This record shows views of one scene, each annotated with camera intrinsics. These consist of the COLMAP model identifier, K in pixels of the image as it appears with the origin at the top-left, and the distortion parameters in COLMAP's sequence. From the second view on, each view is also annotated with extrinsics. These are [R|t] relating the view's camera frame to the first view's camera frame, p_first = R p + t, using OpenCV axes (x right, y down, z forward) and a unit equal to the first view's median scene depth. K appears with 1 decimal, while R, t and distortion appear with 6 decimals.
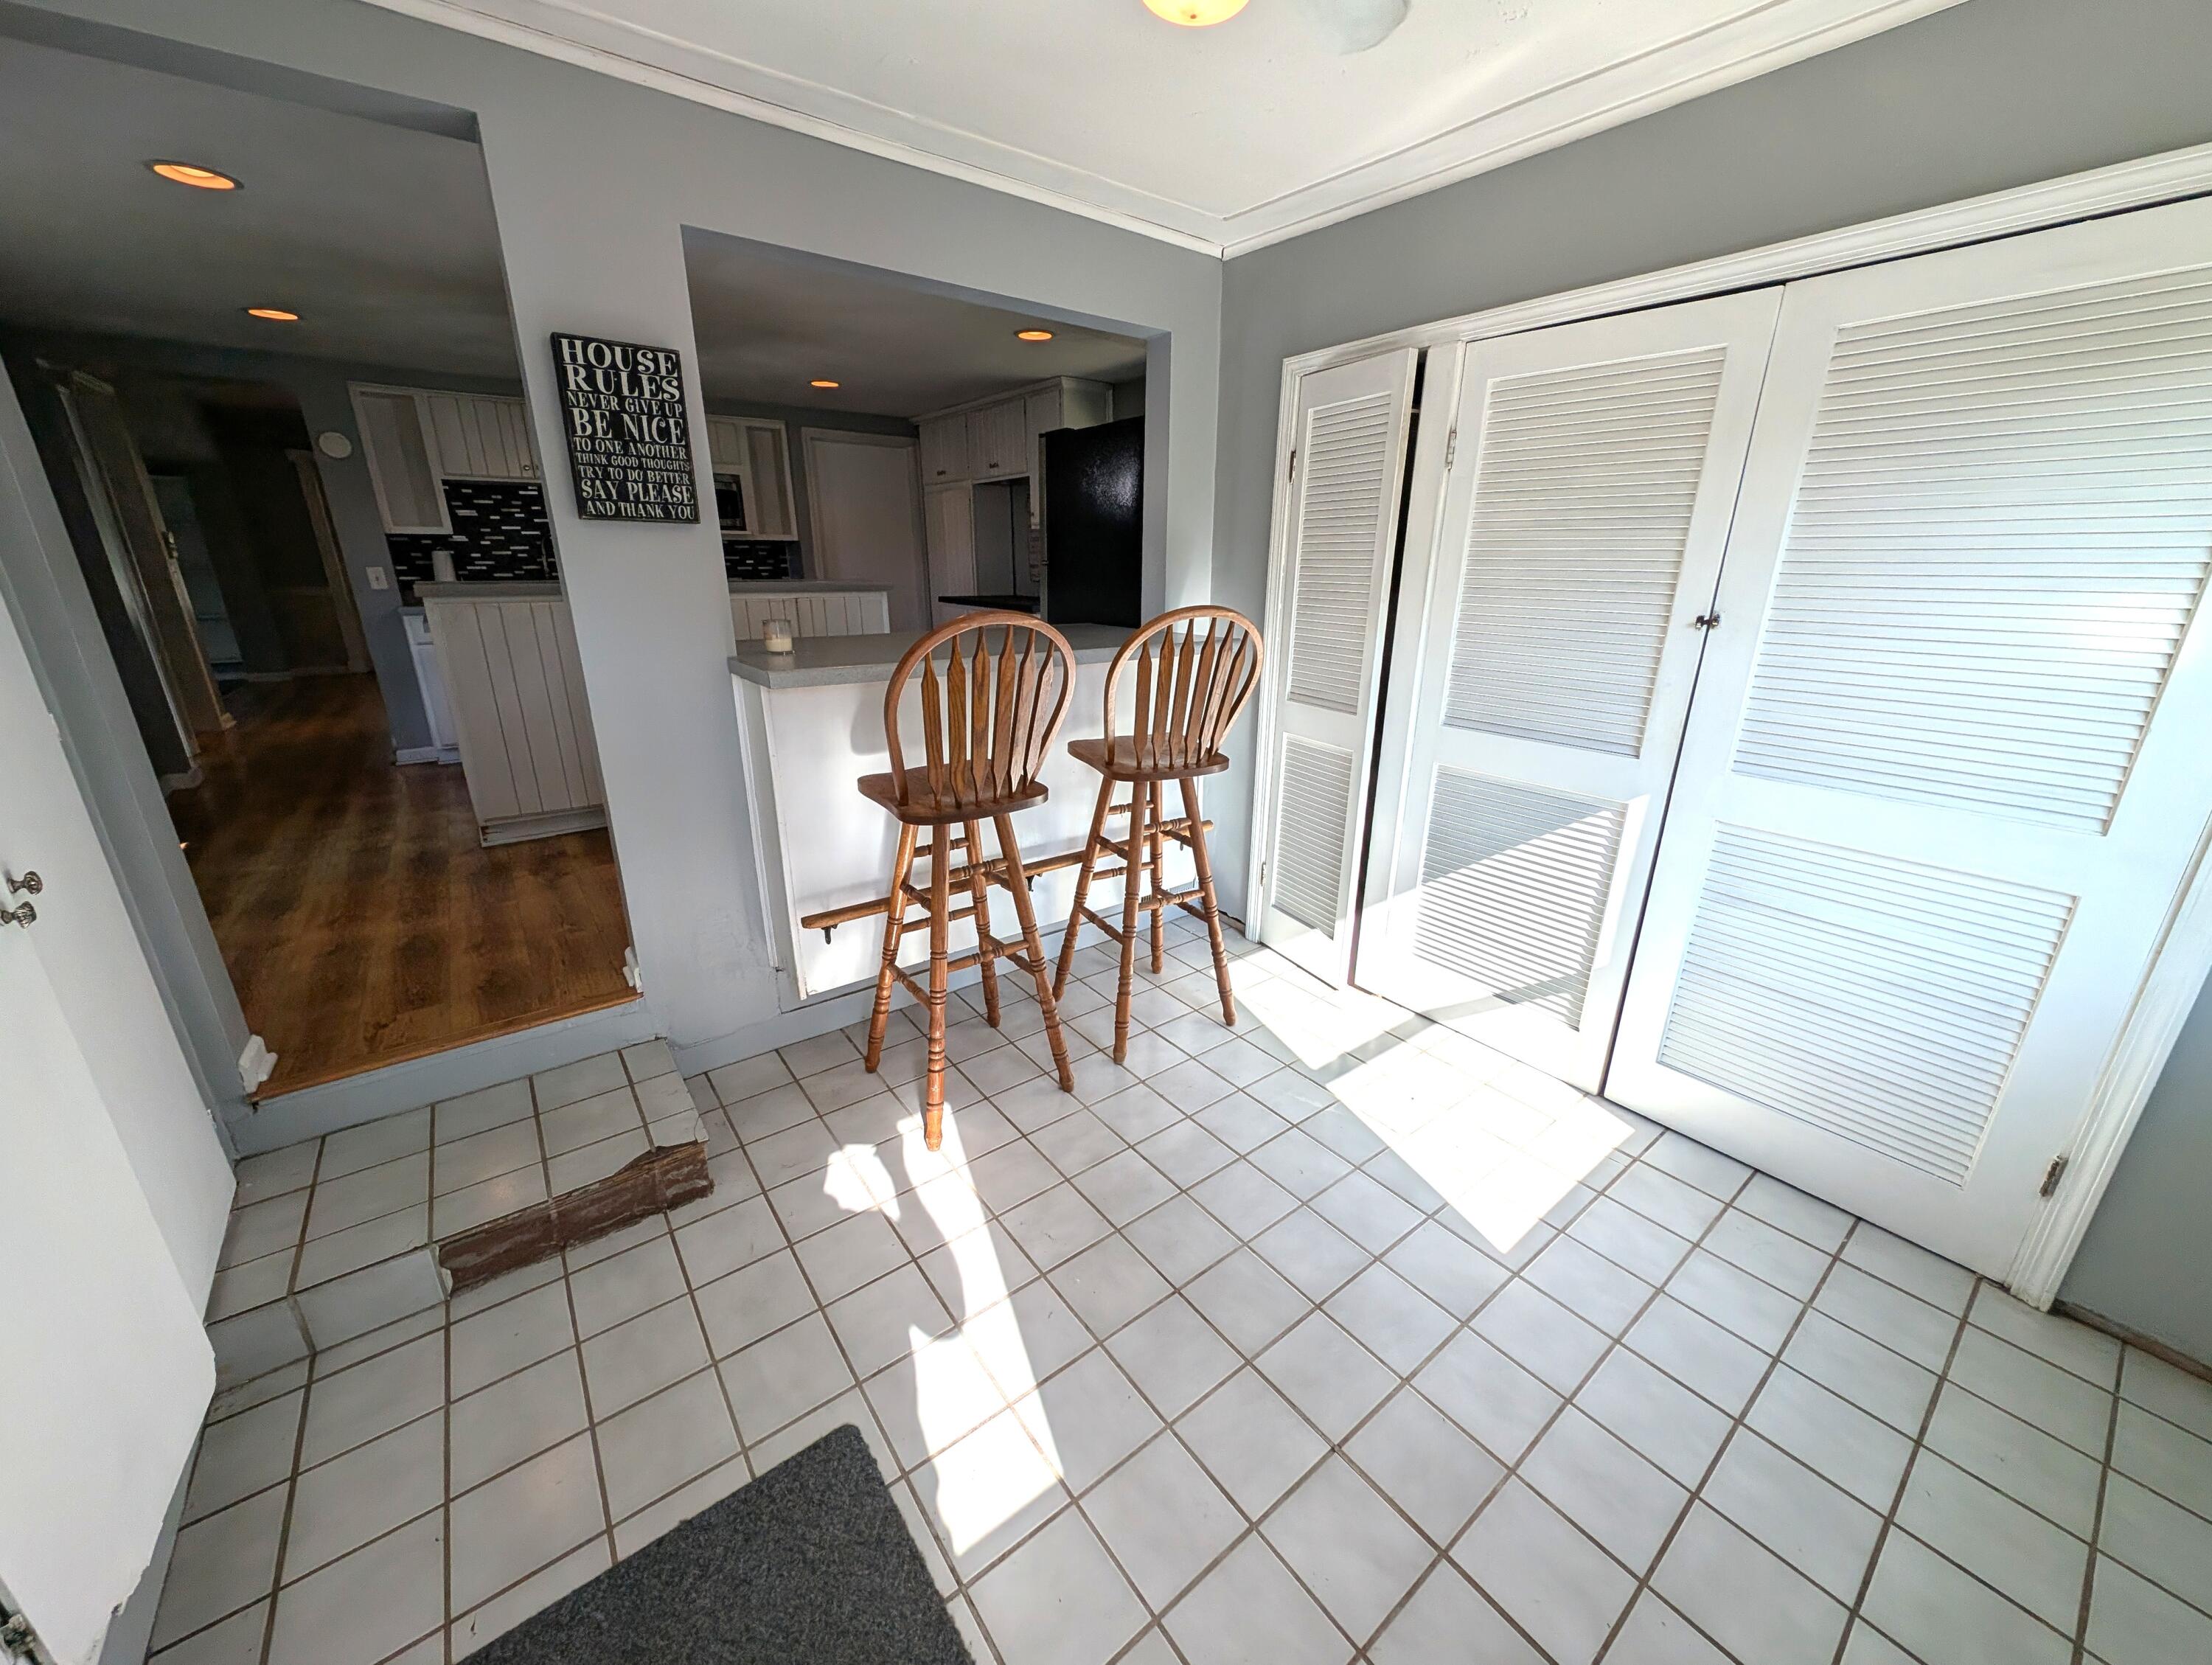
lens RADIAL K [[824.9, 0, 1112.8], [0, 824.9, 823.9], [0, 0, 1]] dist [0.005357, -0.002038]
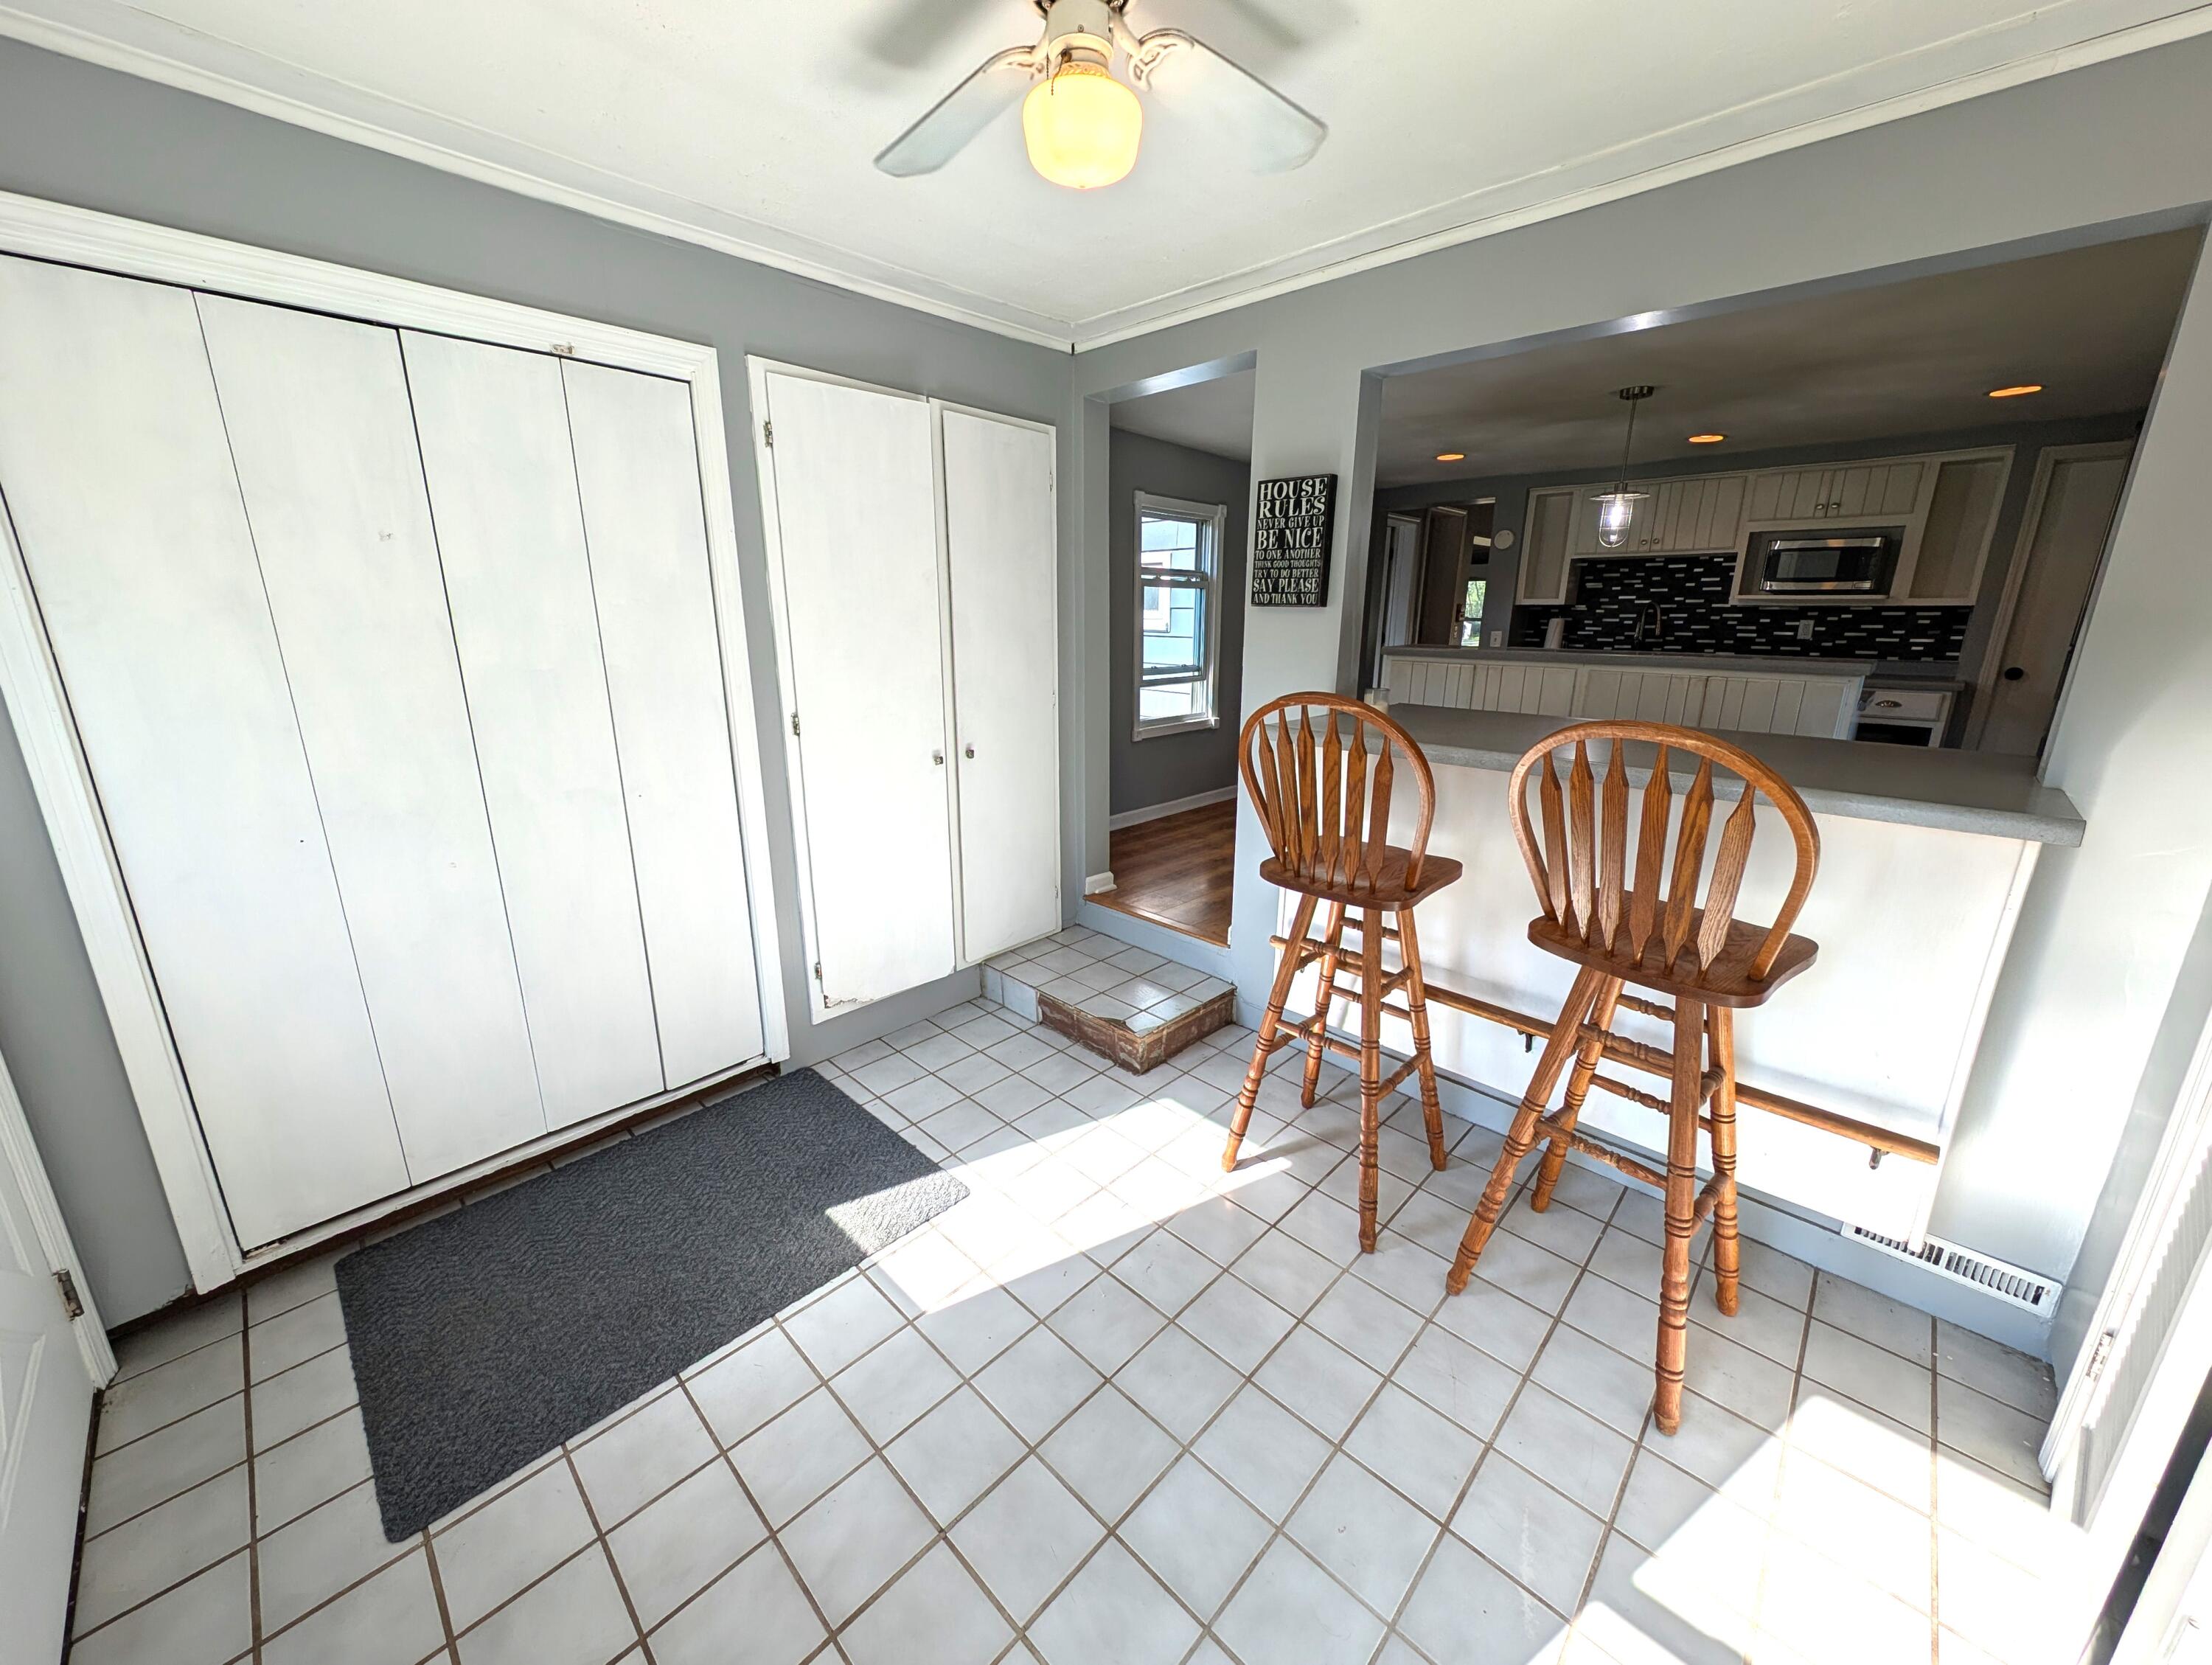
lens RADIAL K [[824.9, 0, 1110.4], [0, 824.9, 825.6], [0, 0, 1]] dist [0.005357, -0.002038]
pose [[0.151383, 0.245011, -0.957629, 0.752036], [-0.305224, 0.933038, 0.190469, -0.205467], [0.940171, 0.263457, 0.216030, 0.544794]]
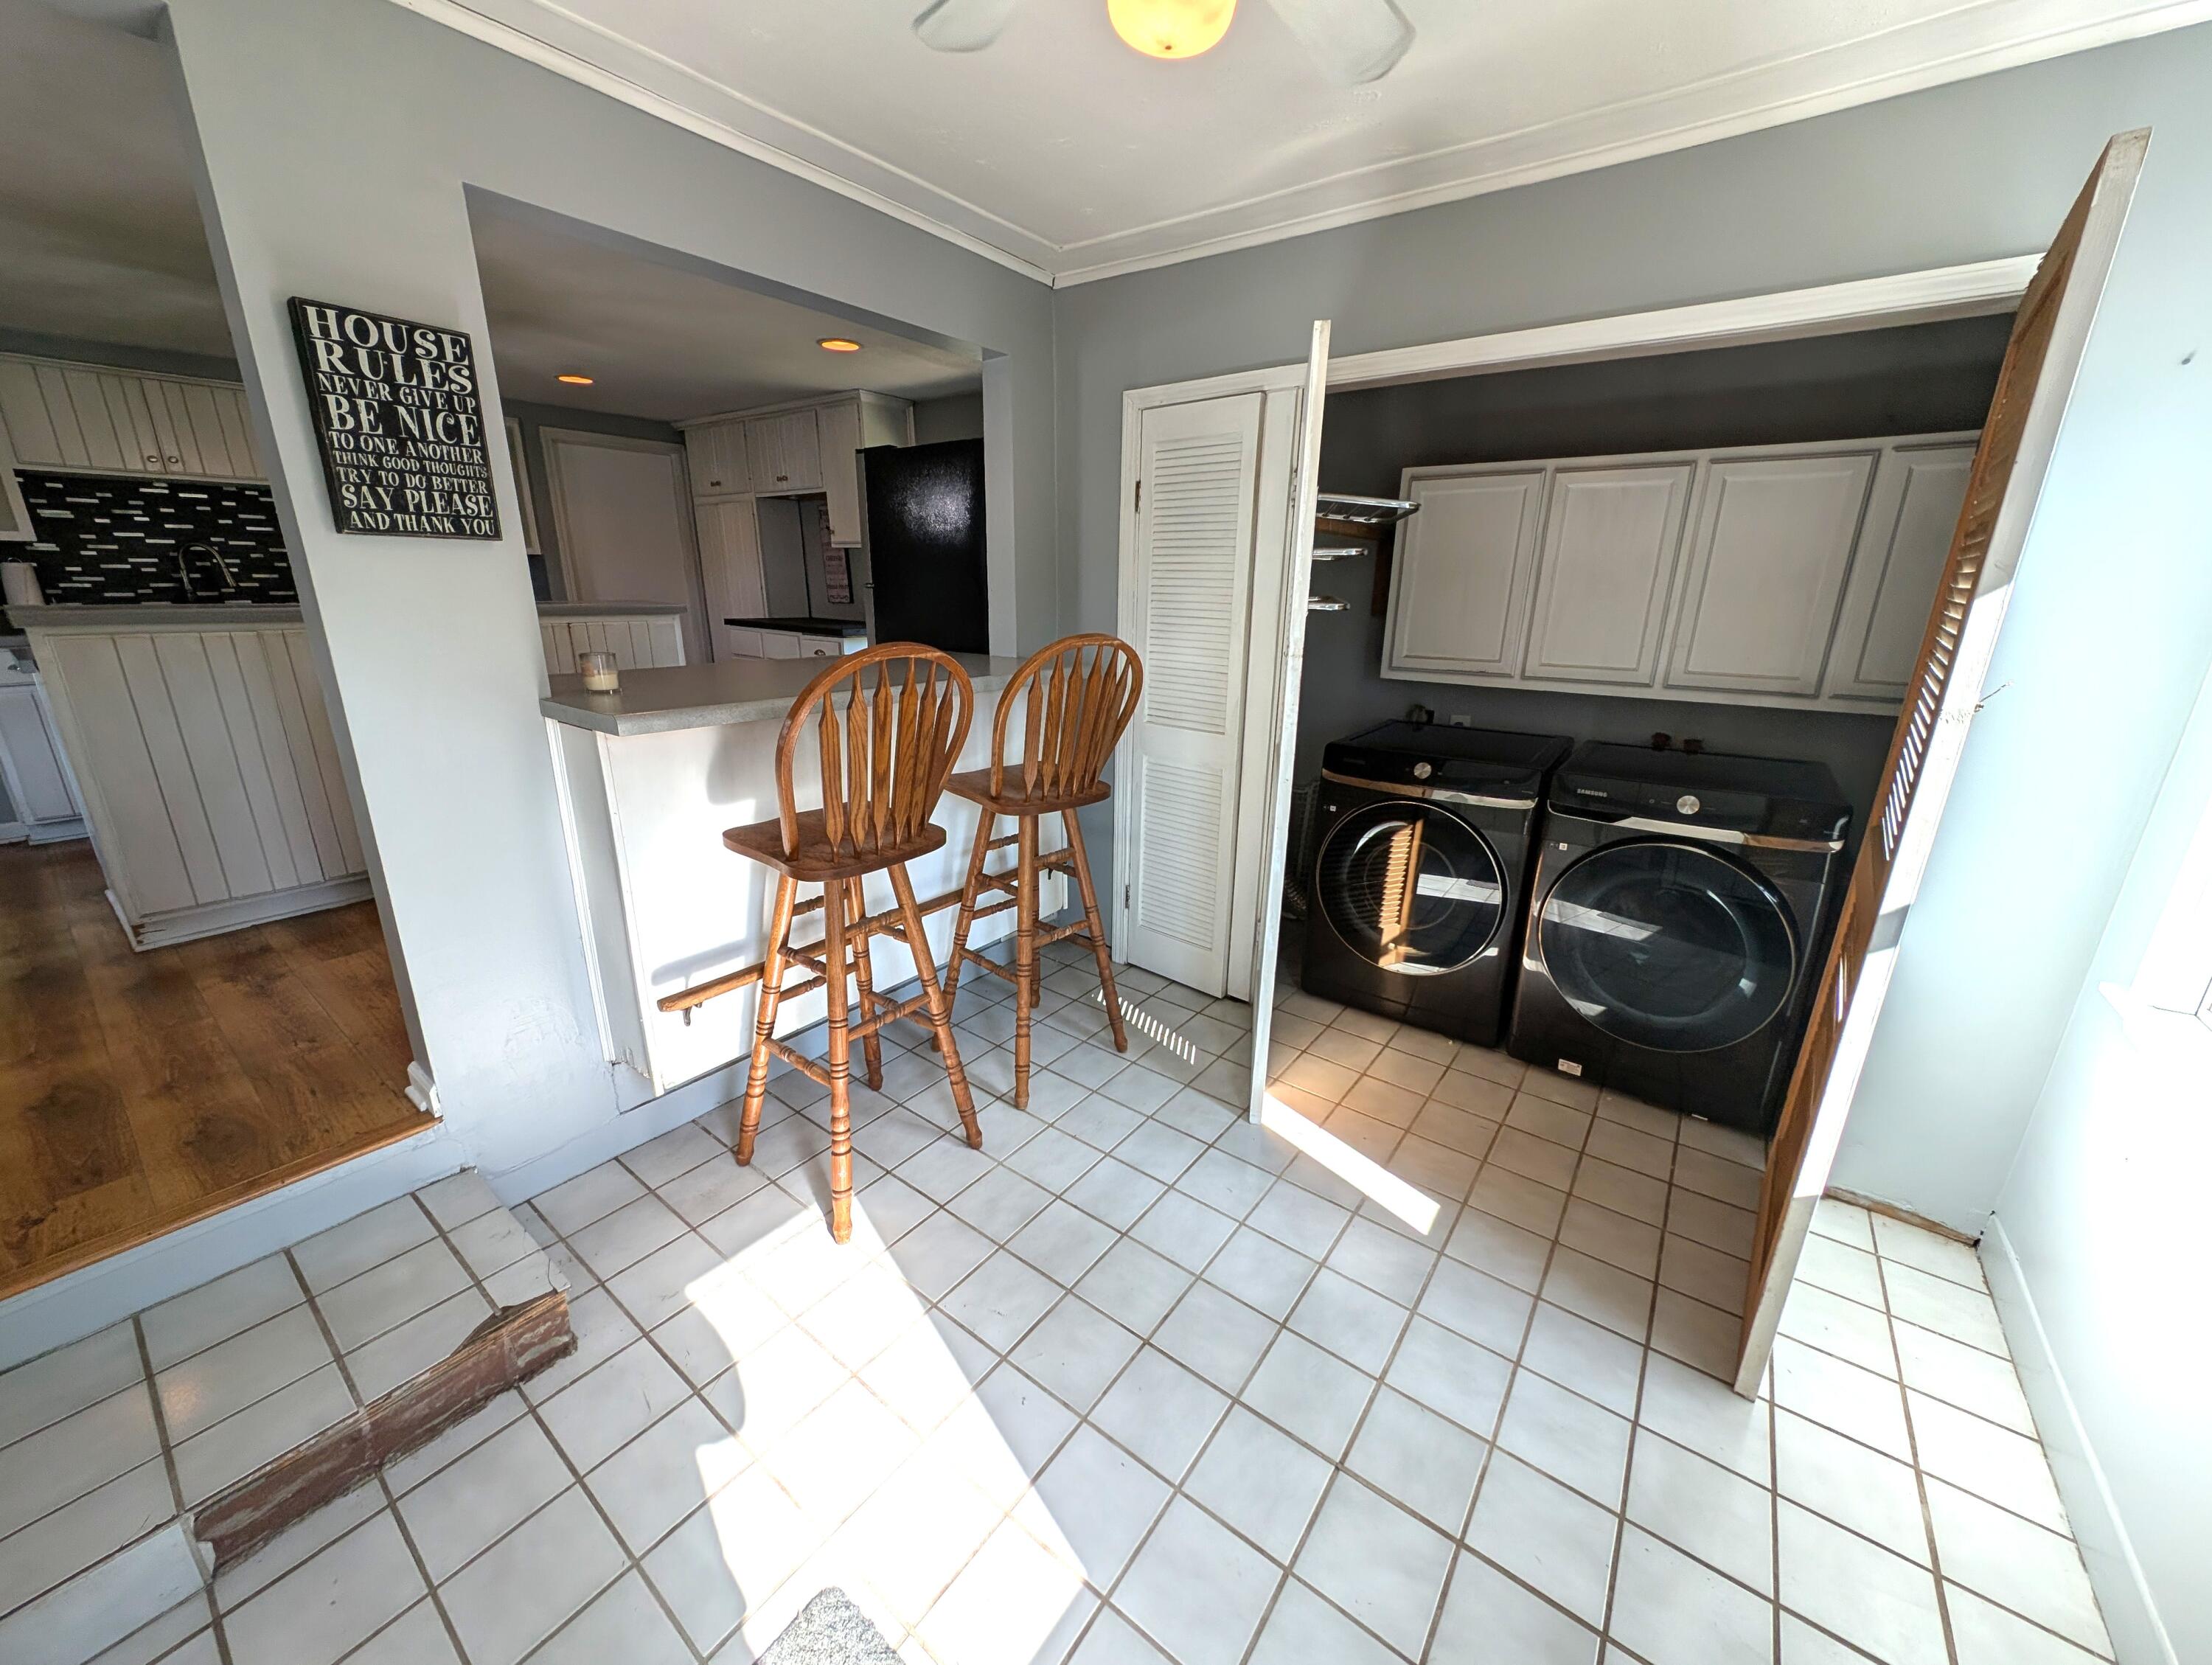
lens RADIAL K [[824.9, 0, 1113.6], [0, 824.9, 819.9], [0, 0, 1]] dist [0.005357, -0.002038]
pose [[0.963211, -0.066872, 0.260293, -0.149762], [0.073389, 0.997185, -0.015389, -0.027029], [-0.258531, 0.033926, 0.965407, 0.049856]]
